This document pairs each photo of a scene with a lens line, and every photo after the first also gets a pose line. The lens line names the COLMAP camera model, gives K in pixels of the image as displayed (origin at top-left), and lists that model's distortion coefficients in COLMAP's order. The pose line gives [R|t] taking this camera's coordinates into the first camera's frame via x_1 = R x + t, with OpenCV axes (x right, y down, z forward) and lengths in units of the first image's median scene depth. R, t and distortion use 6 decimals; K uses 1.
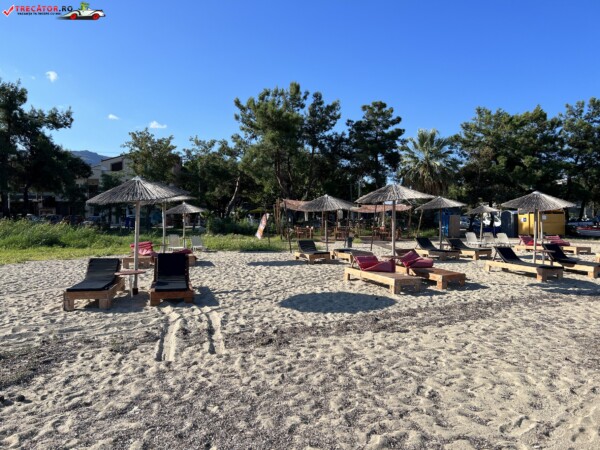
lens RADIAL K [[450.7, 0, 303.6], [0, 450.7, 224.5], [0, 0, 1]] dist [0.038683, -0.032147]
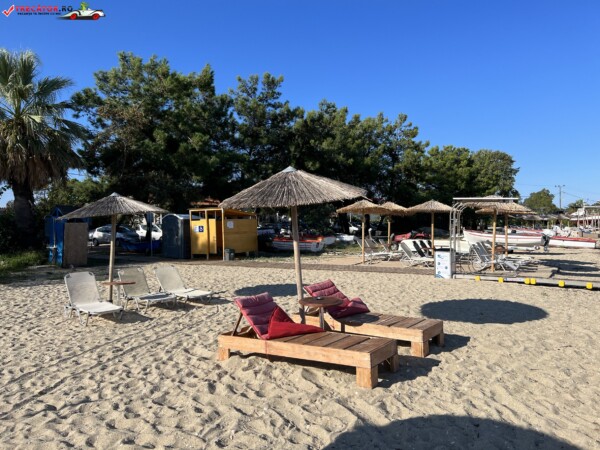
lens RADIAL K [[450.7, 0, 303.6], [0, 450.7, 224.5], [0, 0, 1]] dist [0.038683, -0.032147]
pose [[0.754321, -0.015283, 0.656328, 0.225886], [0.027207, 0.999598, -0.007993, -0.008941], [-0.655942, 0.023886, 0.754433, 0.522867]]
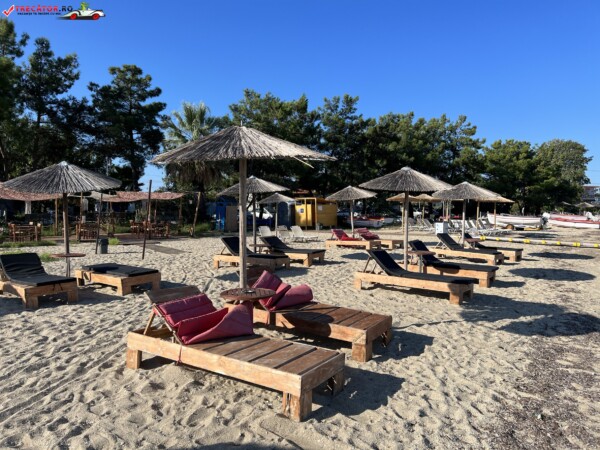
lens RADIAL K [[450.7, 0, 303.6], [0, 450.7, 224.5], [0, 0, 1]] dist [0.038683, -0.032147]
pose [[0.857675, -0.024251, 0.513620, 0.008951], [0.016252, 0.999667, 0.020062, -0.000562], [-0.513935, -0.008859, 0.857783, 0.216500]]
